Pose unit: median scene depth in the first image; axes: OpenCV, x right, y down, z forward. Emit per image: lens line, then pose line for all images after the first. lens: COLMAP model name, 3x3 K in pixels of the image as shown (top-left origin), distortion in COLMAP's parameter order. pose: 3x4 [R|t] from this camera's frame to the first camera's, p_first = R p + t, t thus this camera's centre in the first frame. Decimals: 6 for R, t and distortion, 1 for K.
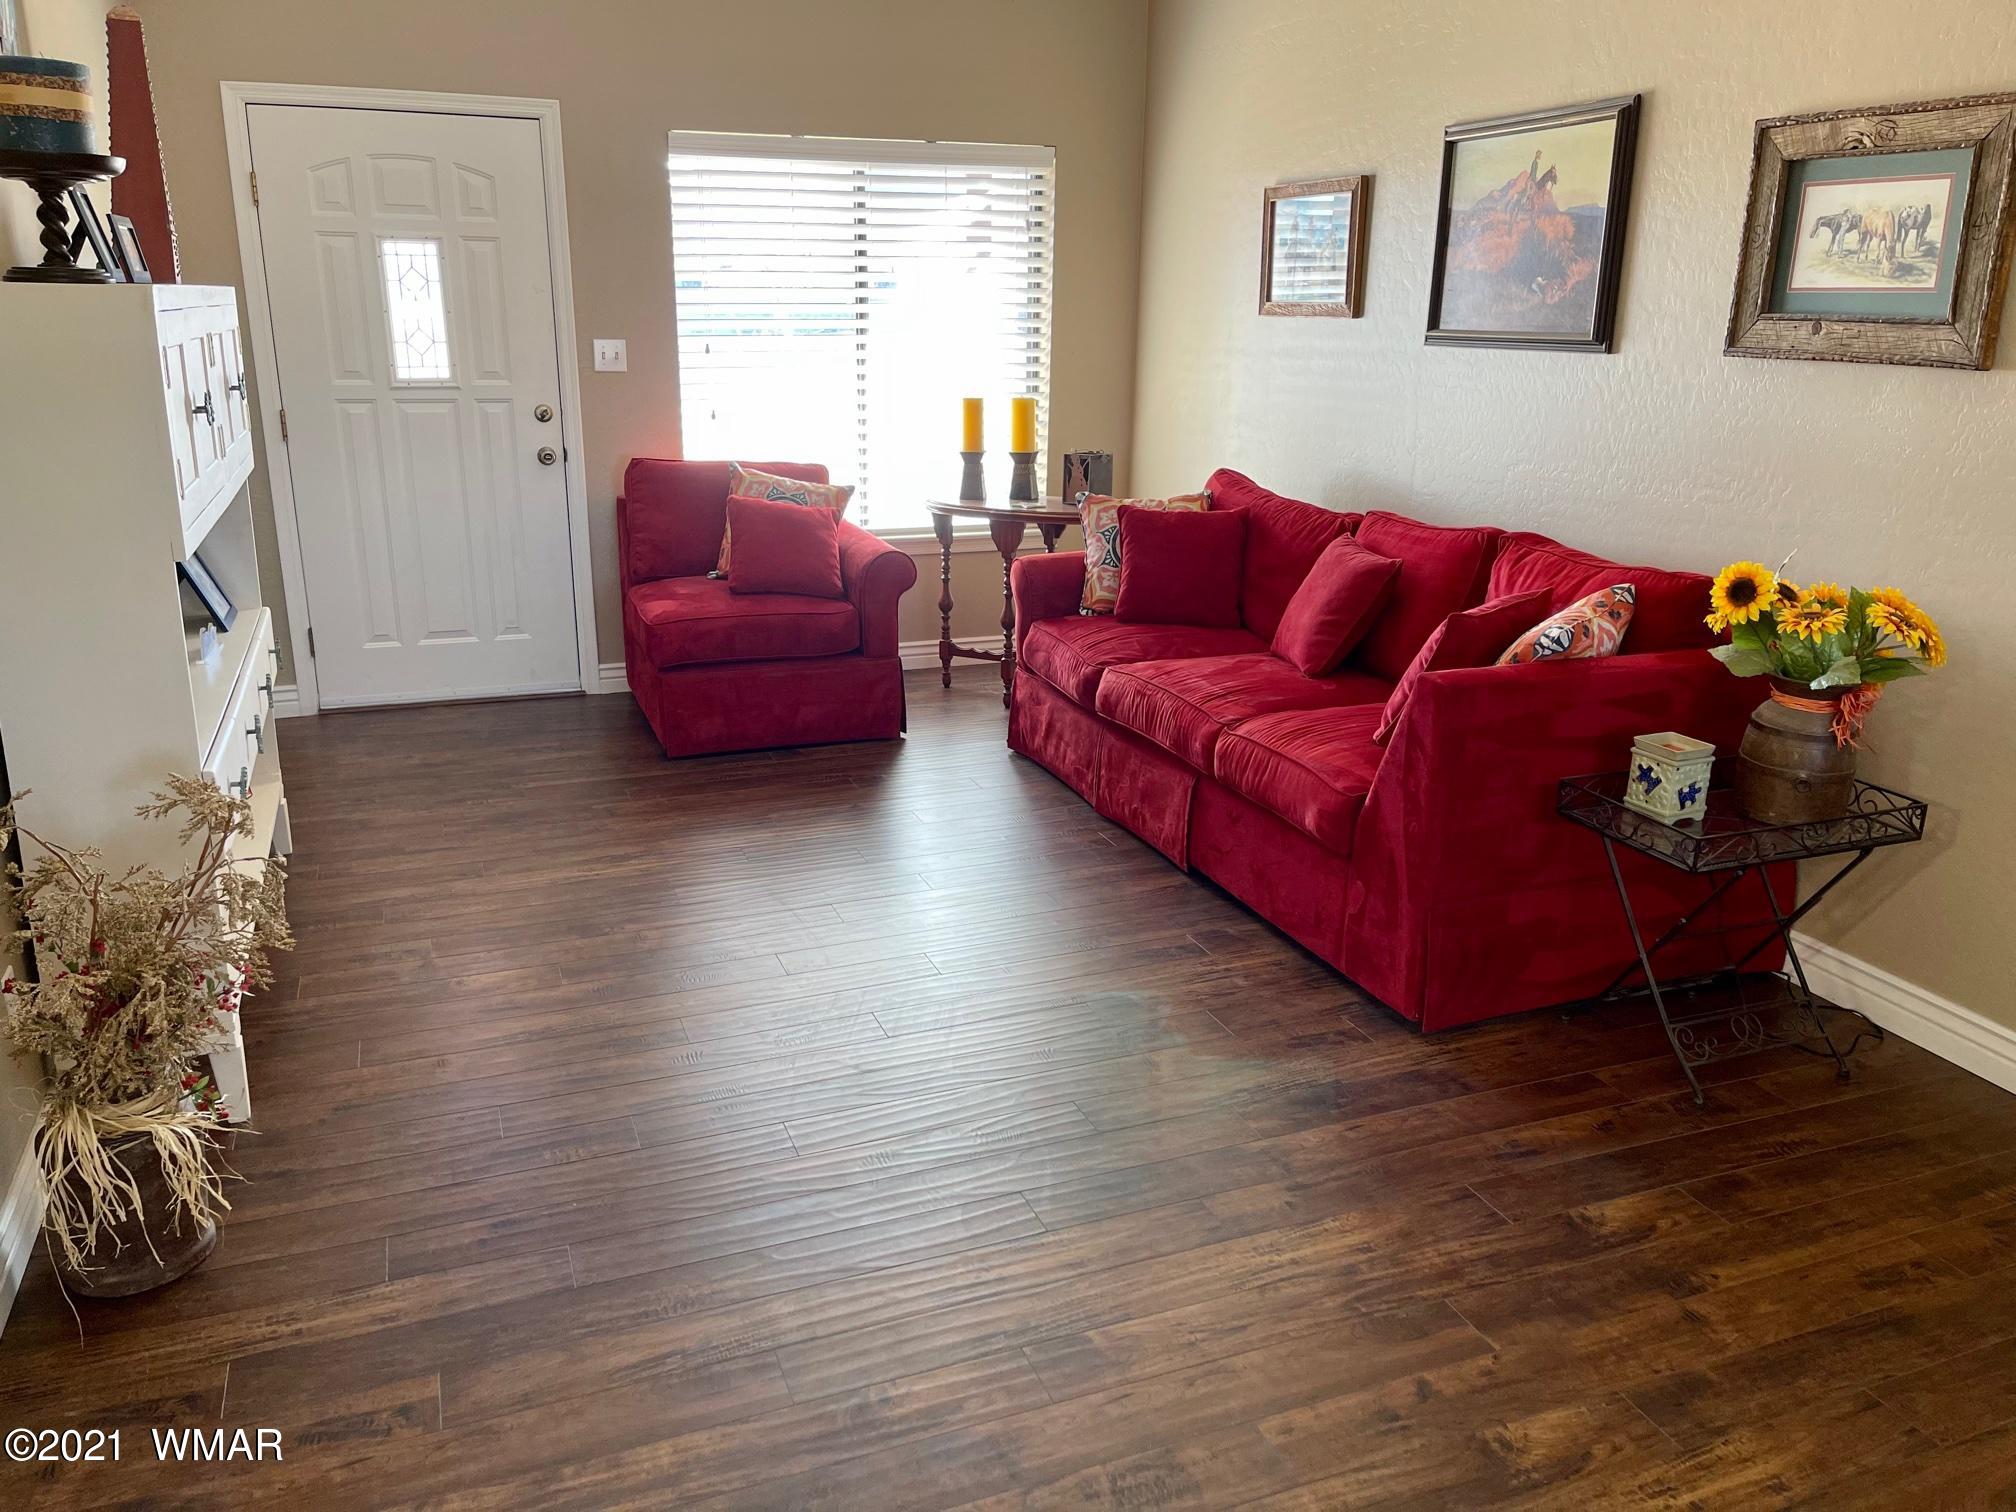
lens RADIAL K [[1534.0, 0, 1008.0], [0, 1534.0, 756.0], [0, 0, 1]] dist [0.102602, -0.170735]
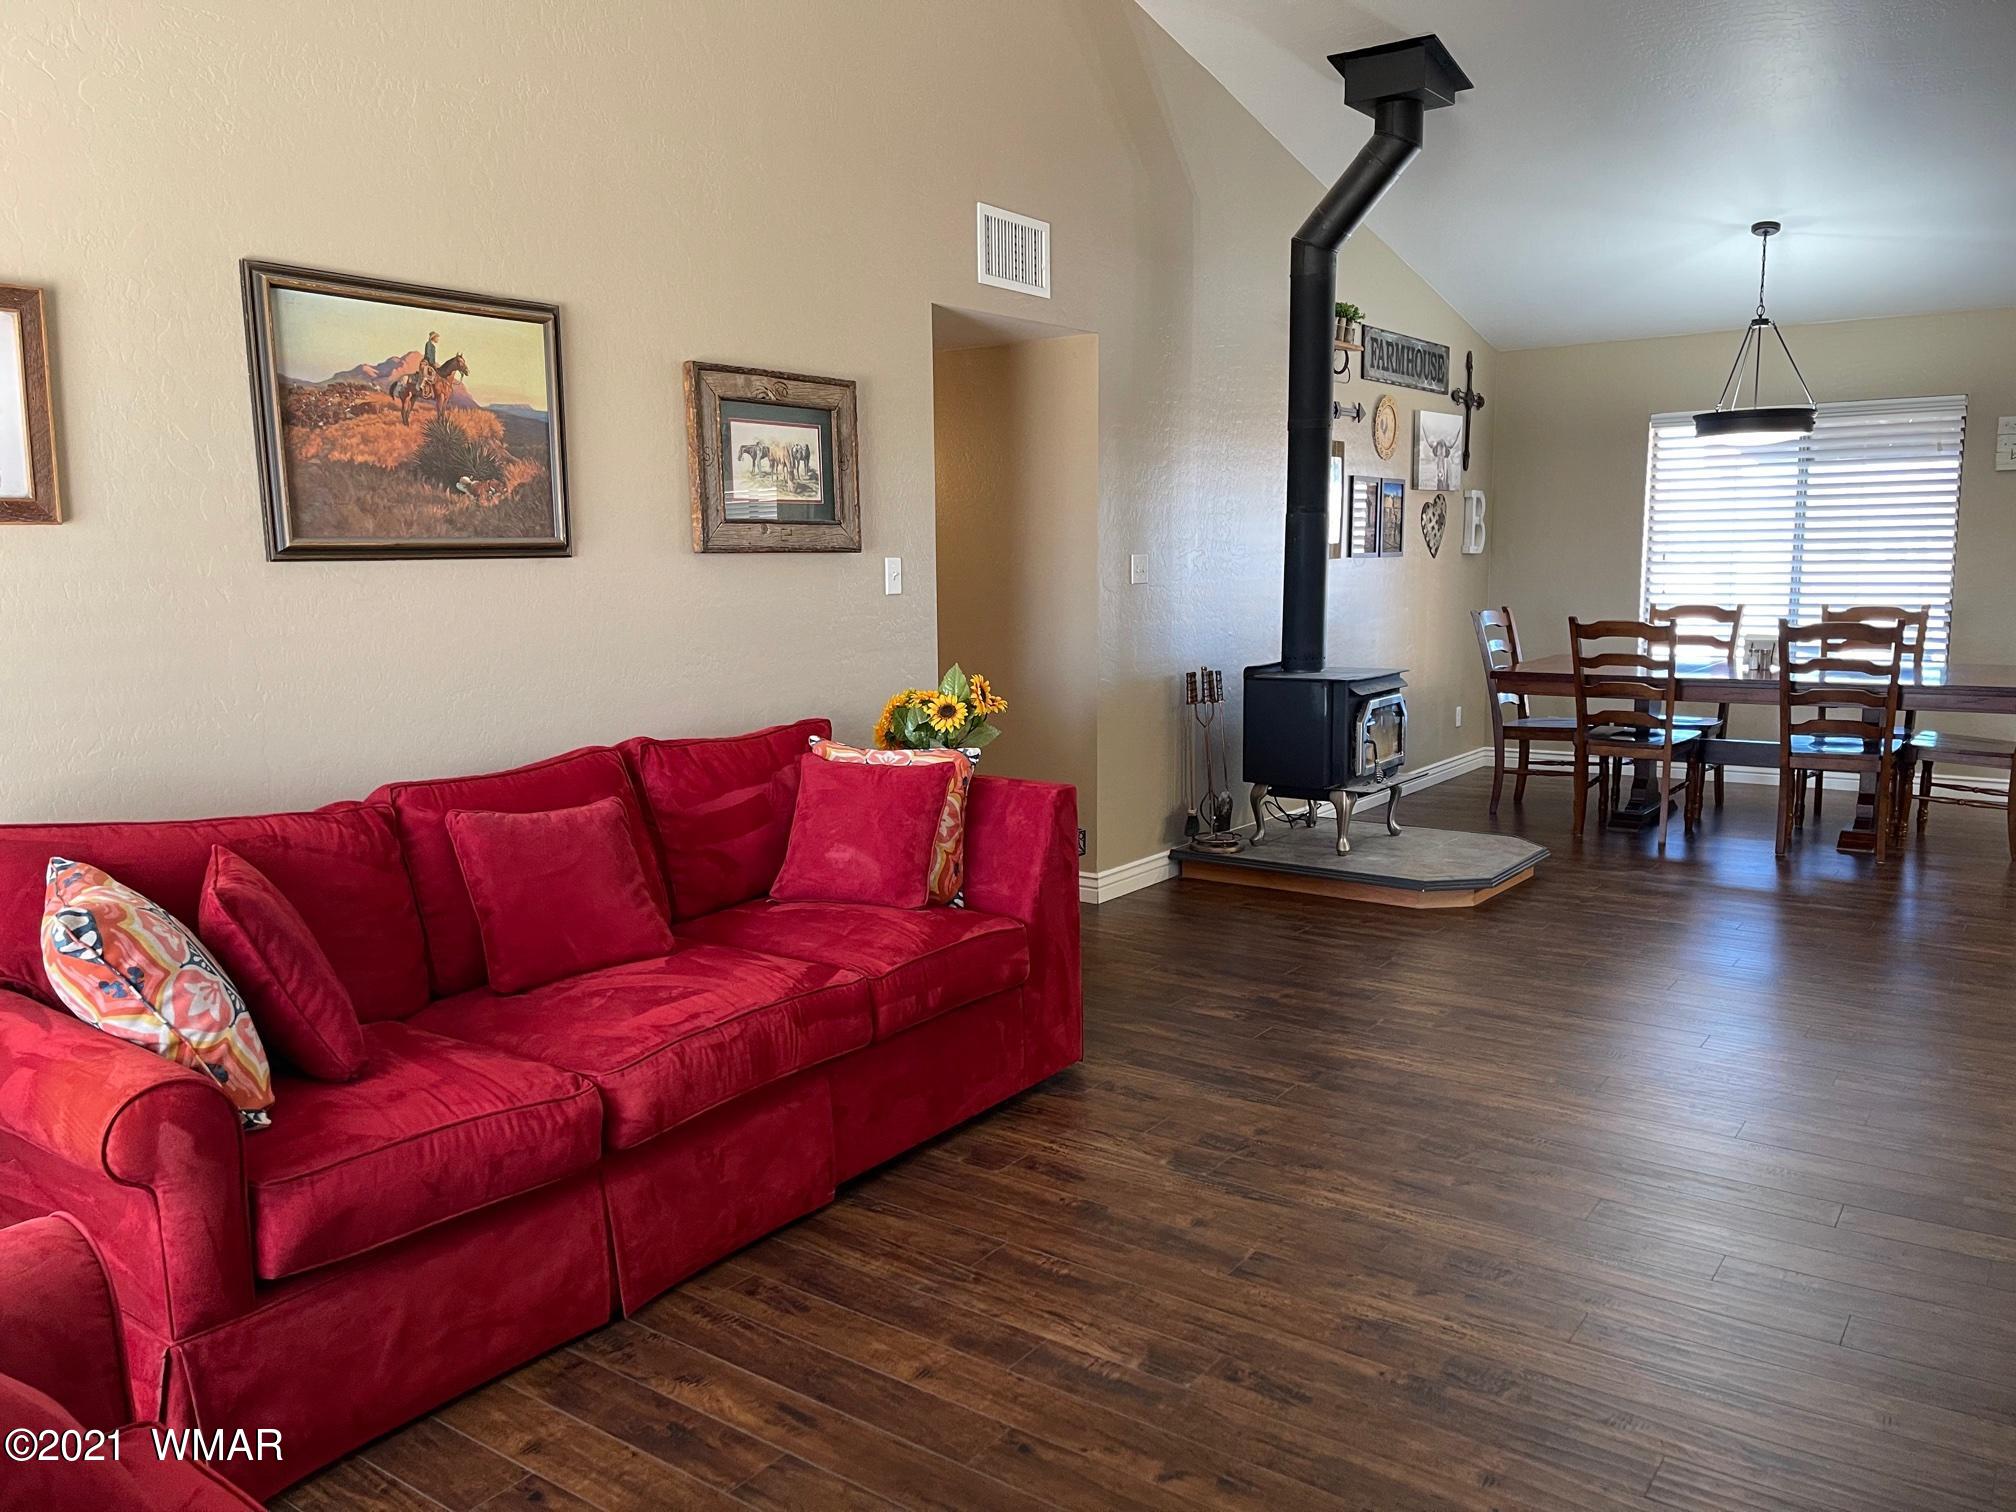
lens RADIAL K [[1534.0, 0, 1008.0], [0, 1534.0, 756.0], [0, 0, 1]] dist [0.102602, -0.170735]
pose [[-0.554600, -0.101341, 0.825923, -0.706453], [0.251607, 0.925673, 0.282531, -0.420097], [-0.793167, 0.364499, -0.487880, 1.568075]]
